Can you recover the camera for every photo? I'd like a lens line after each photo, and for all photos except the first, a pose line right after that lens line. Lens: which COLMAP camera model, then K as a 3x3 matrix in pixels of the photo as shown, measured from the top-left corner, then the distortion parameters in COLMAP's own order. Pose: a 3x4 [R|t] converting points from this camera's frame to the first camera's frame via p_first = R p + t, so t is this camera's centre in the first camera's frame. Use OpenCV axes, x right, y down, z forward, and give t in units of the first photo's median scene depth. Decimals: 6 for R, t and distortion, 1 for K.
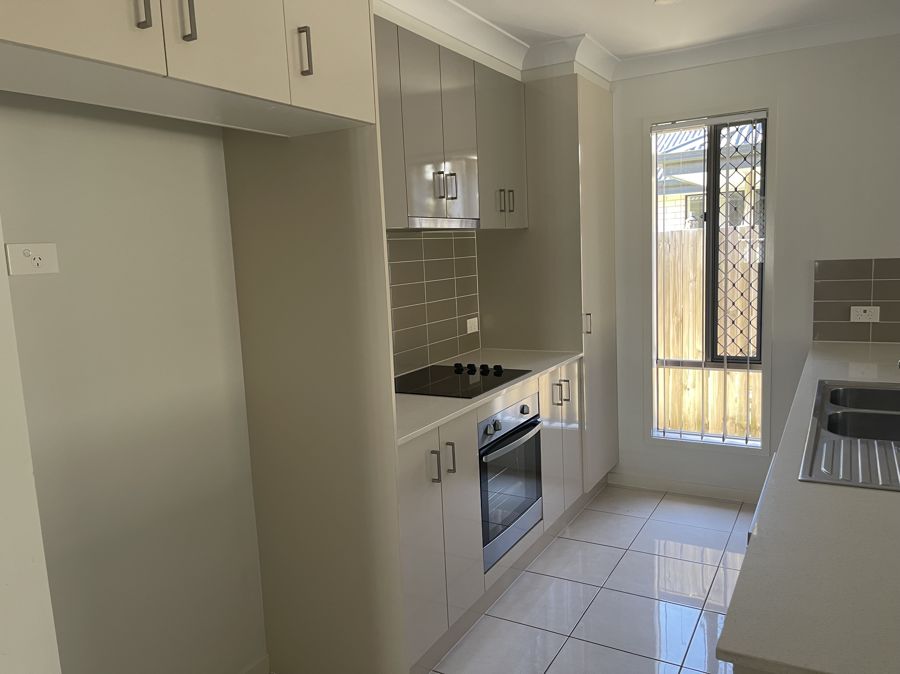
lens RADIAL K [[686.6, 0, 450.8], [0, 686.6, 341.9], [0, 0, 1]] dist [0.072545, -0.085696]
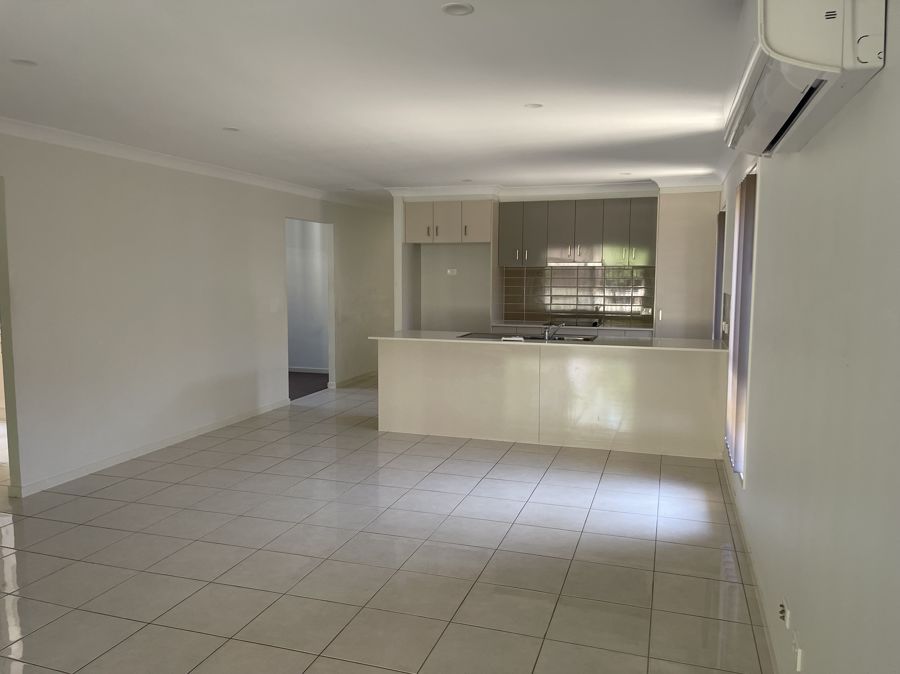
lens RADIAL K [[686.6, 0, 447.0], [0, 686.6, 333.9], [0, 0, 1]] dist [0.072545, -0.085696]
pose [[0.180526, 0.135834, -0.974146, 2.081223], [-0.144408, 0.983345, 0.110355, -0.106209], [0.972911, 0.120752, 0.197135, 0.016755]]
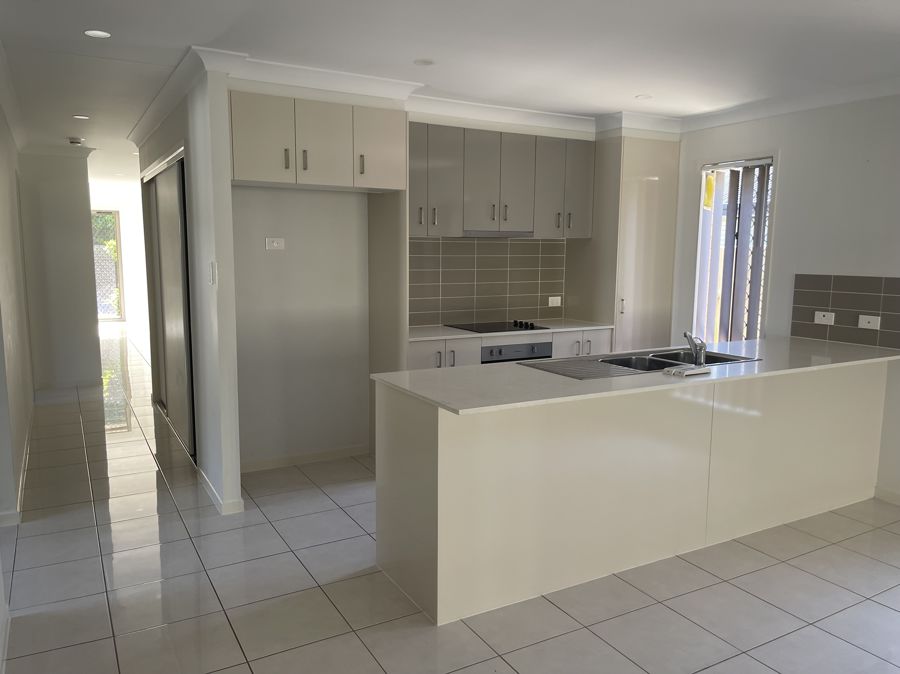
lens RADIAL K [[686.6, 0, 445.2], [0, 686.6, 341.5], [0, 0, 1]] dist [0.072545, -0.085696]
pose [[0.850237, 0.122034, -0.512059, 0.650384], [-0.117636, 0.992204, 0.041137, 0.031514], [0.513088, 0.025260, 0.857965, -0.441037]]
